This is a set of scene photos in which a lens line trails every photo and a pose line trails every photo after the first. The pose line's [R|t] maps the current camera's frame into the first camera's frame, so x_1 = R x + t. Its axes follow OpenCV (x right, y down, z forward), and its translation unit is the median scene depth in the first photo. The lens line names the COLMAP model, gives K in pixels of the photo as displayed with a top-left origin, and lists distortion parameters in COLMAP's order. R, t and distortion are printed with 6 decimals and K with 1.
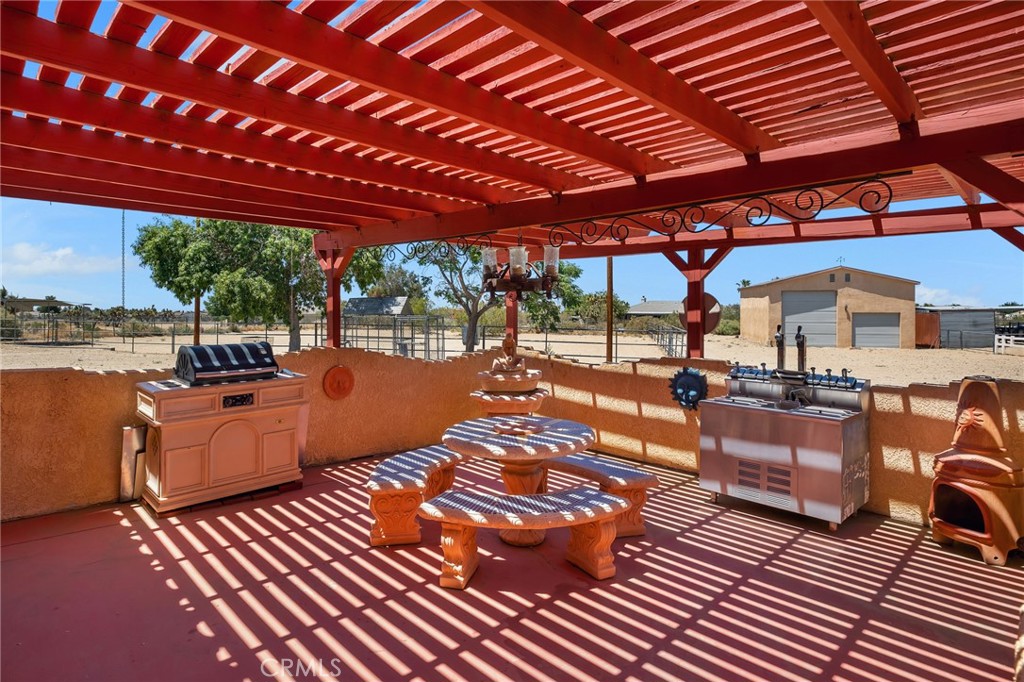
lens RADIAL K [[537.8, 0, 513.5], [0, 537.8, 340.9], [0, 0, 1]] dist [-0.000910, 0.000252]
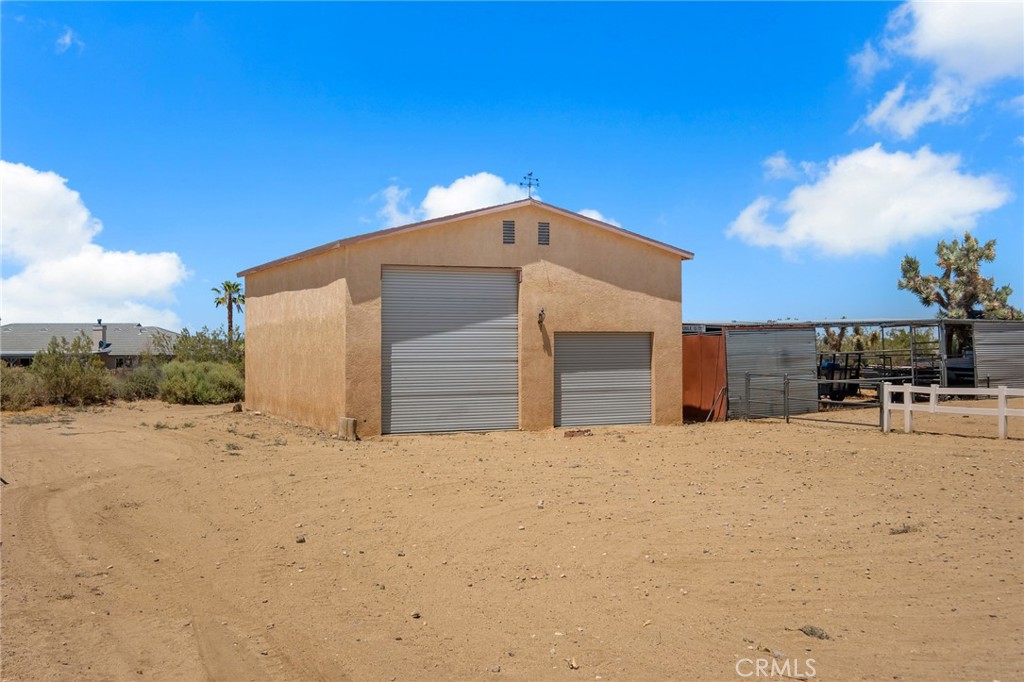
lens RADIAL K [[1055.7, 0, 512.8], [0, 1055.7, 341.5], [0, 0, 1]] dist [0.012397, 0.000000]
pose [[0.780742, -0.002797, 0.624848, 0.168809], [0.043839, 0.997771, -0.050310, -0.012223], [-0.623314, 0.066671, 0.779124, 0.471424]]
